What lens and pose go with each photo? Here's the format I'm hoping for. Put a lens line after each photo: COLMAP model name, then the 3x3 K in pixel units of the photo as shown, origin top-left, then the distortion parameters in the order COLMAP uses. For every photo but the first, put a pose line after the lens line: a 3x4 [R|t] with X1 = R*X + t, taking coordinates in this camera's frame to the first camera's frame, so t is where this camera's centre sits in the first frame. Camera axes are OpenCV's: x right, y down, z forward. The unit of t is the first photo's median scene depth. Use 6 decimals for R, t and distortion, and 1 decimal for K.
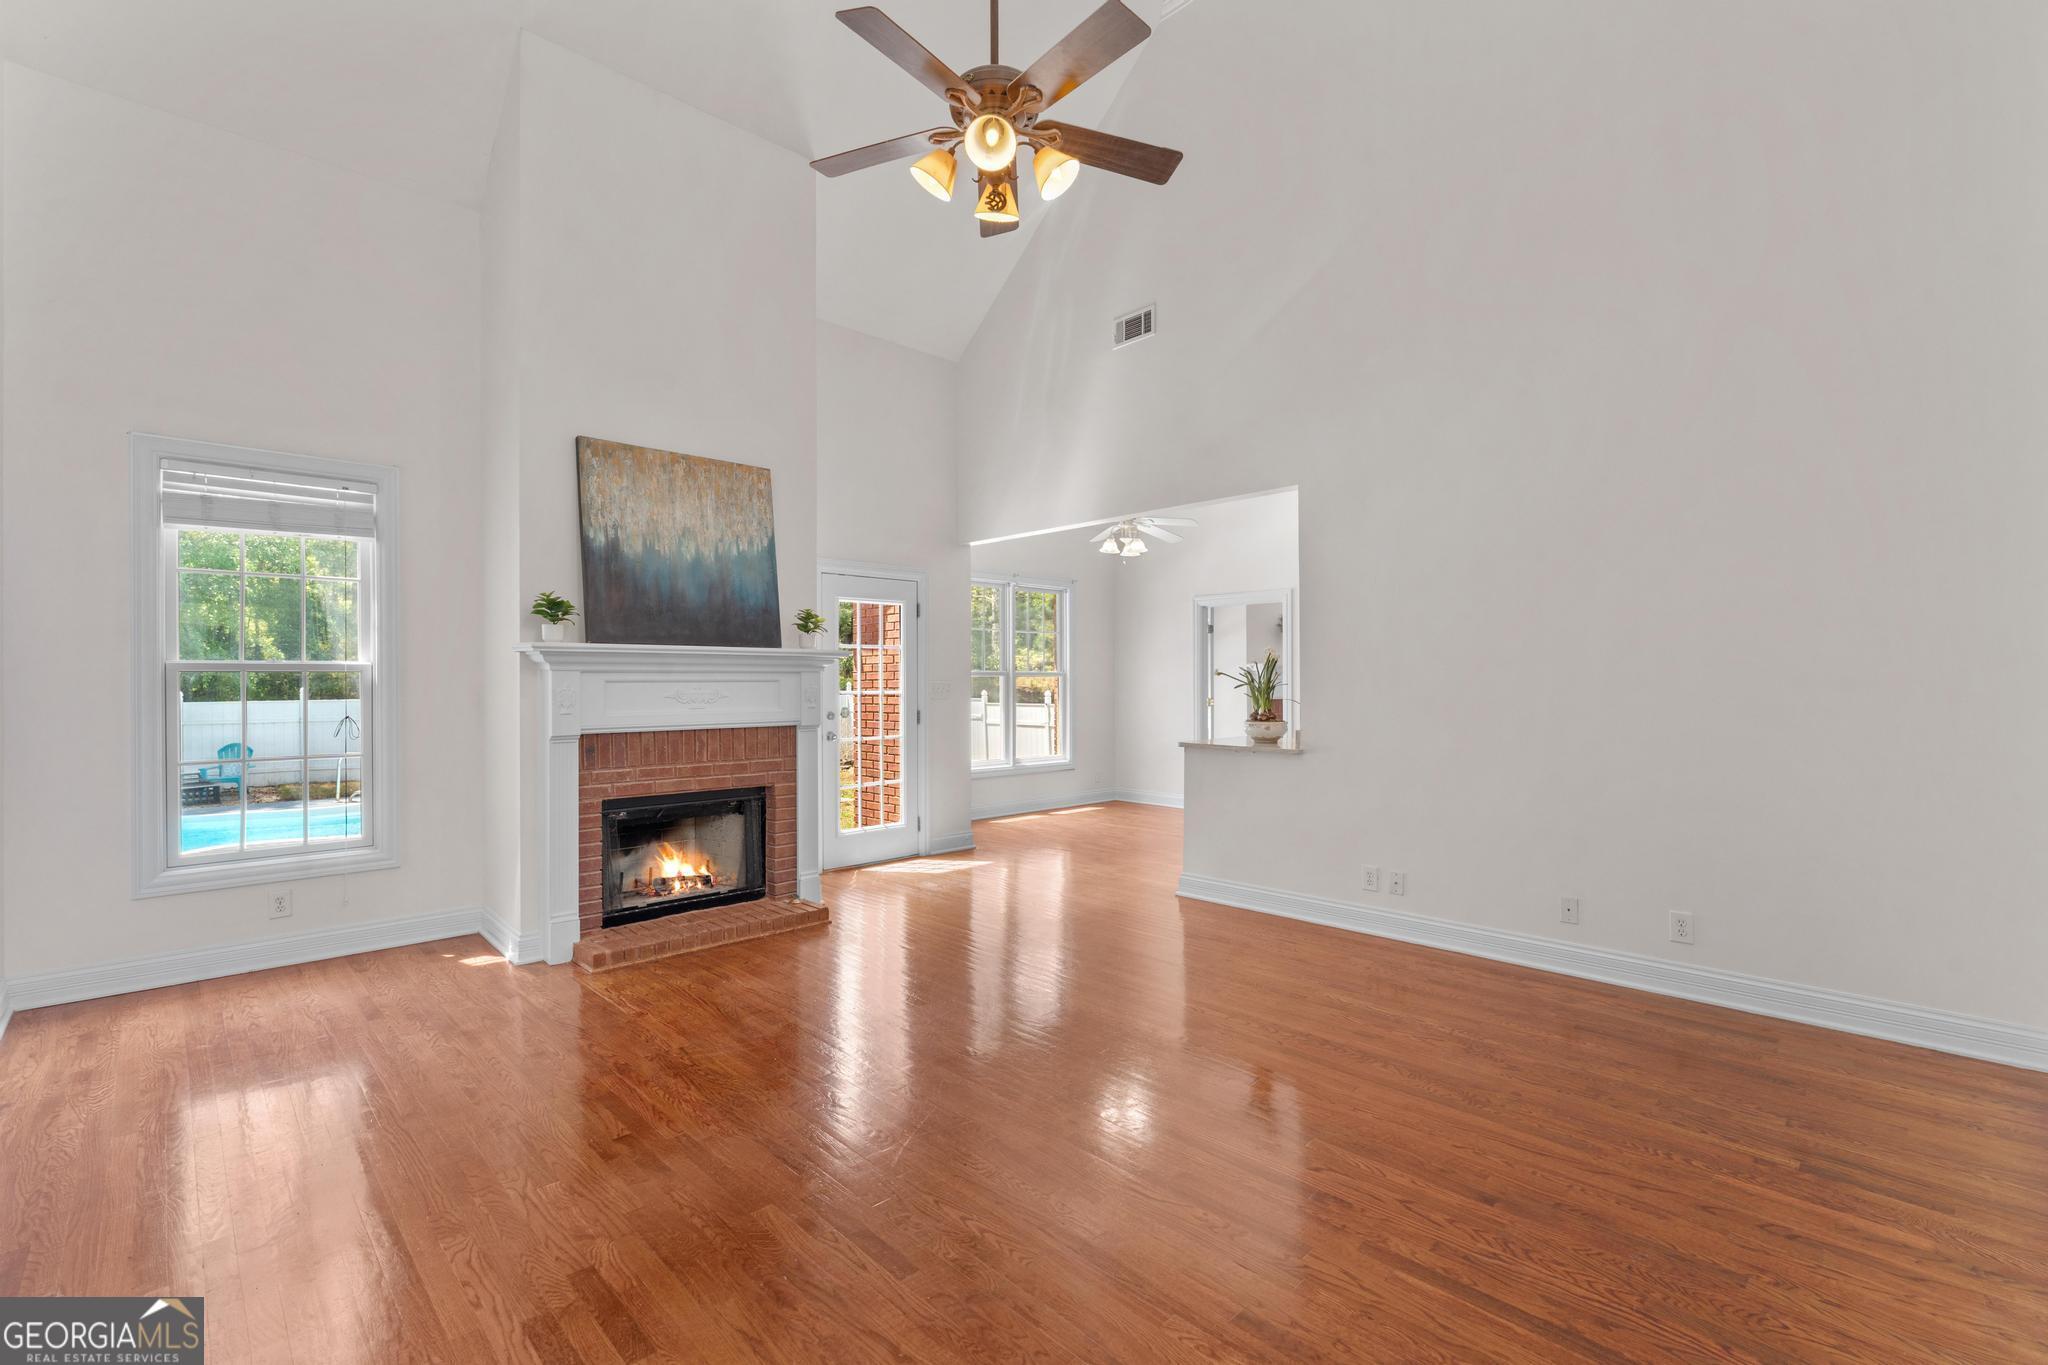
lens RADIAL K [[903.5, 0, 1022.5], [0, 903.5, 680.7], [0, 0, 1]] dist [-0.003164, -0.000082]
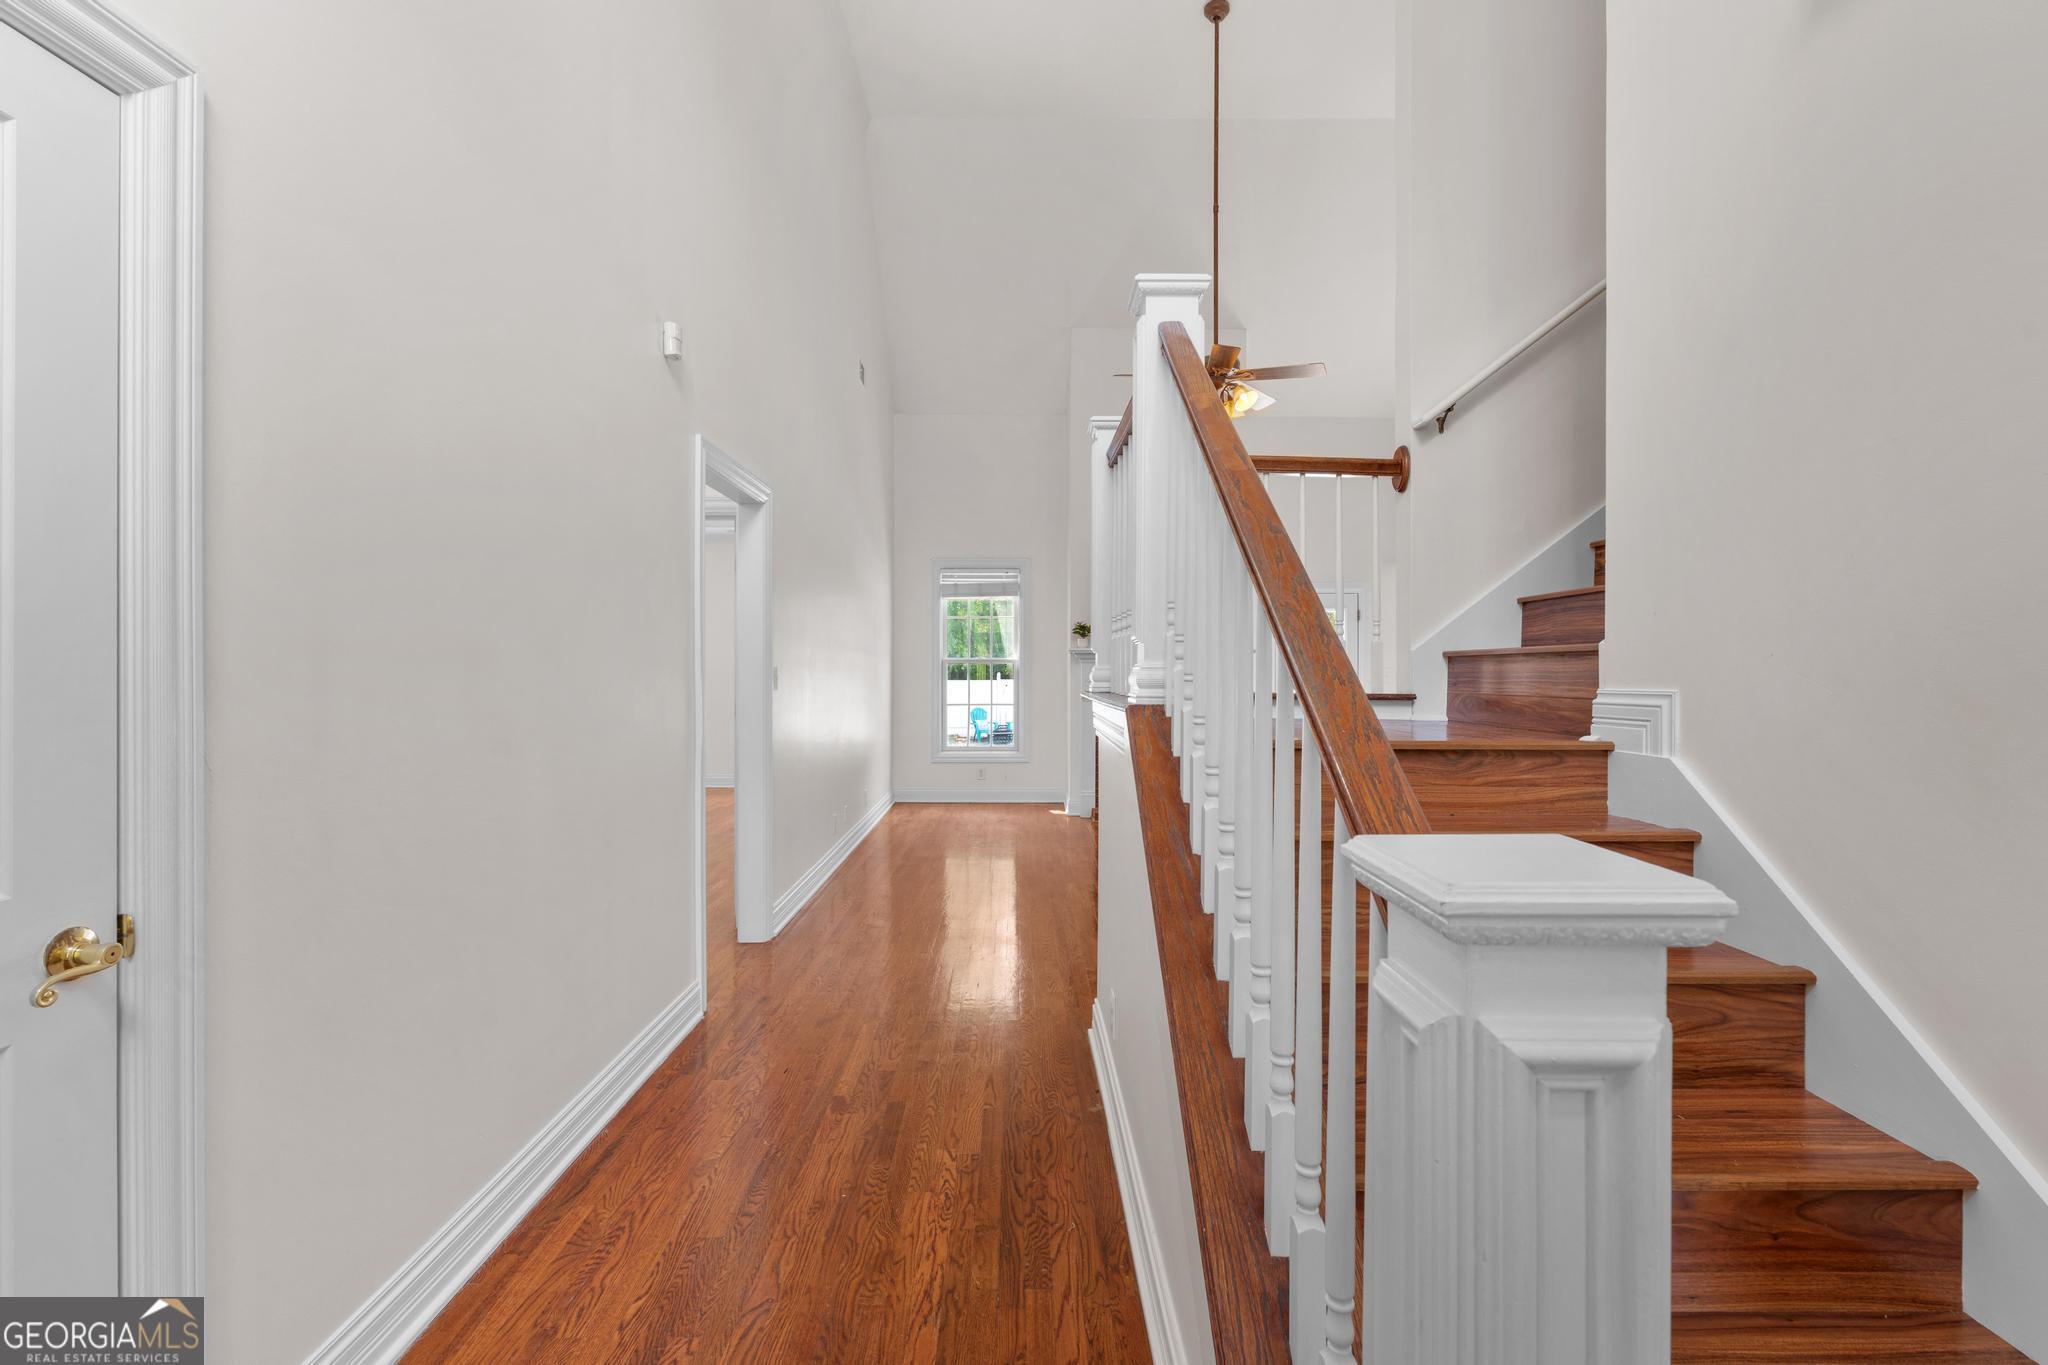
lens RADIAL K [[903.5, 0, 1025.3], [0, 903.5, 675.7], [0, 0, 1]] dist [-0.003164, -0.000082]
pose [[0.728571, 0.008822, -0.684913, 0.637418], [-0.003215, 0.999950, 0.009460, -0.001435], [0.684962, -0.004691, 0.728563, -0.429632]]
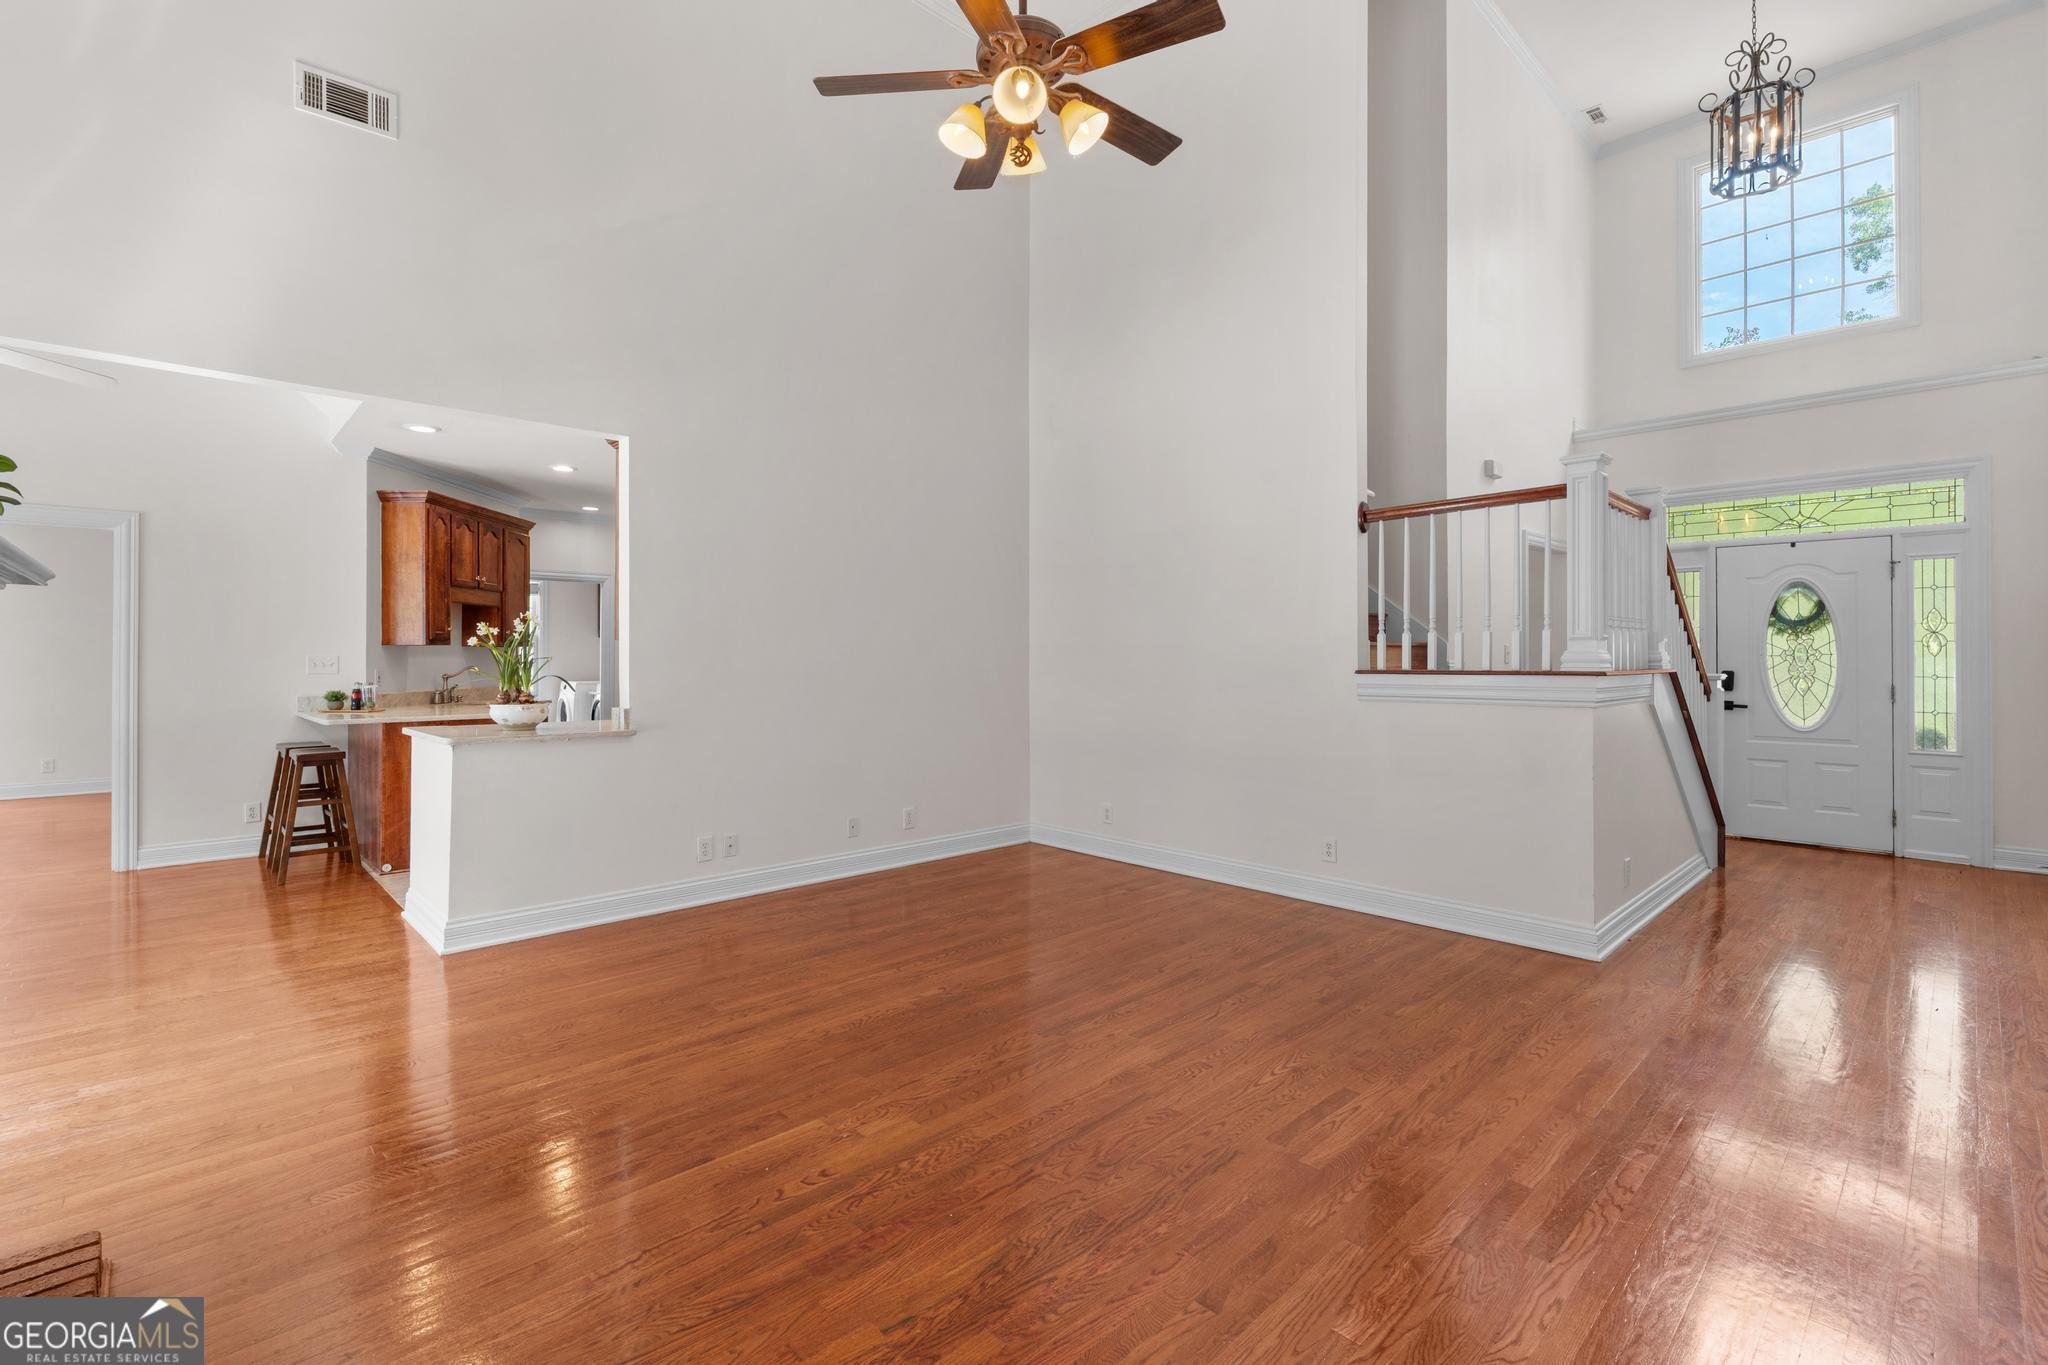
lens RADIAL K [[903.5, 0, 1032.5], [0, 903.5, 650.1], [0, 0, 1]] dist [-0.003164, -0.000082]
pose [[-0.001838, 0.012532, 0.999920, -0.647505], [-0.004870, 0.999910, -0.012541, 0.005393], [-0.999986, -0.004893, -0.001777, 0.644334]]
